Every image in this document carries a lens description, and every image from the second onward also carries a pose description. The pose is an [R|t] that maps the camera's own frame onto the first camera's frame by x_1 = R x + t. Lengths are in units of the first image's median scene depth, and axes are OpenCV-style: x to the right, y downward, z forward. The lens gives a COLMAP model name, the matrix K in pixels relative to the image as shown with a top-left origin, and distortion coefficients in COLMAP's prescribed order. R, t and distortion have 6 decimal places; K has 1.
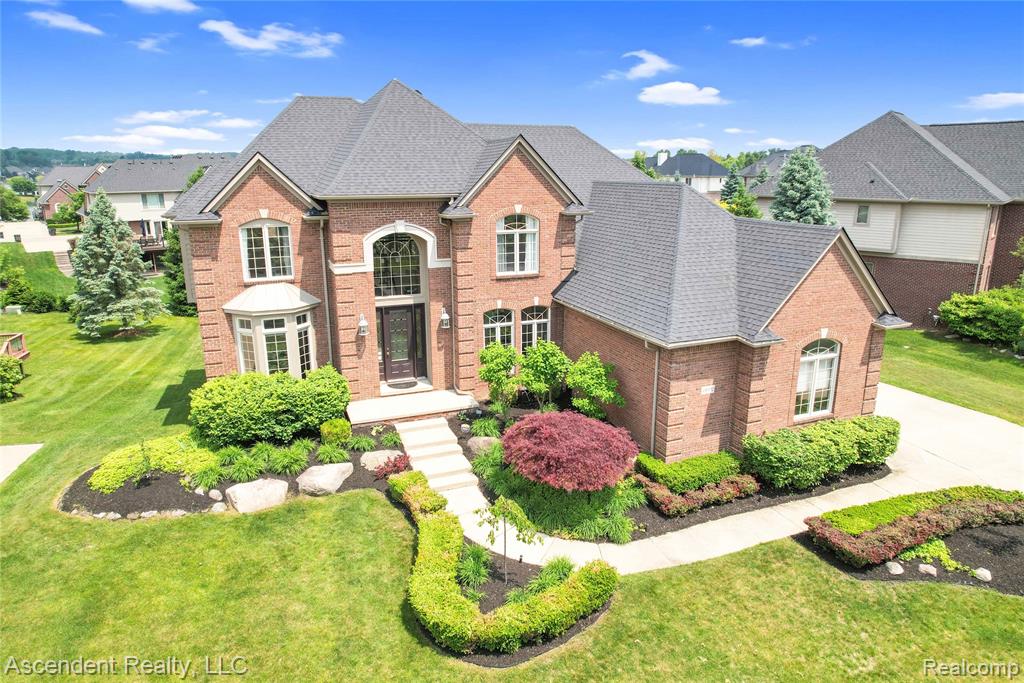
lens RADIAL K [[659.8, 0, 512.0], [0, 659.8, 341.5], [0, 0, 1]] dist [-0.068445, 0.064761]
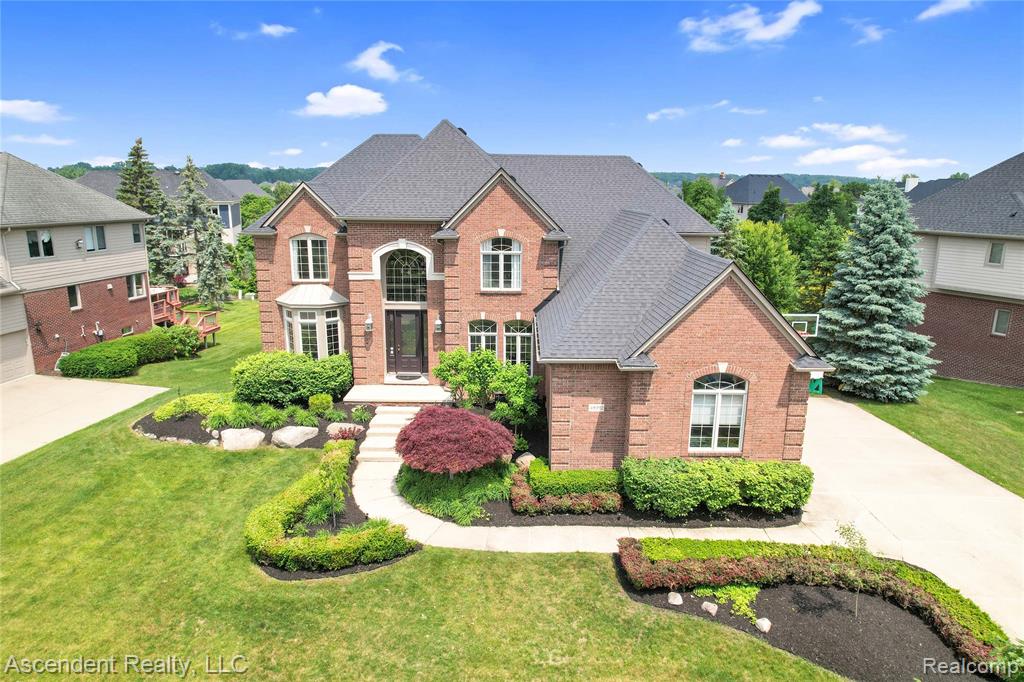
lens RADIAL K [[659.8, 0, 512.0], [0, 659.8, 341.0], [0, 0, 1]] dist [-0.068445, 0.064761]
pose [[0.924979, 0.095587, -0.367800, 0.472822], [-0.106802, 0.994228, -0.010208, -0.007251], [0.364701, 0.048724, 0.929849, -0.037481]]
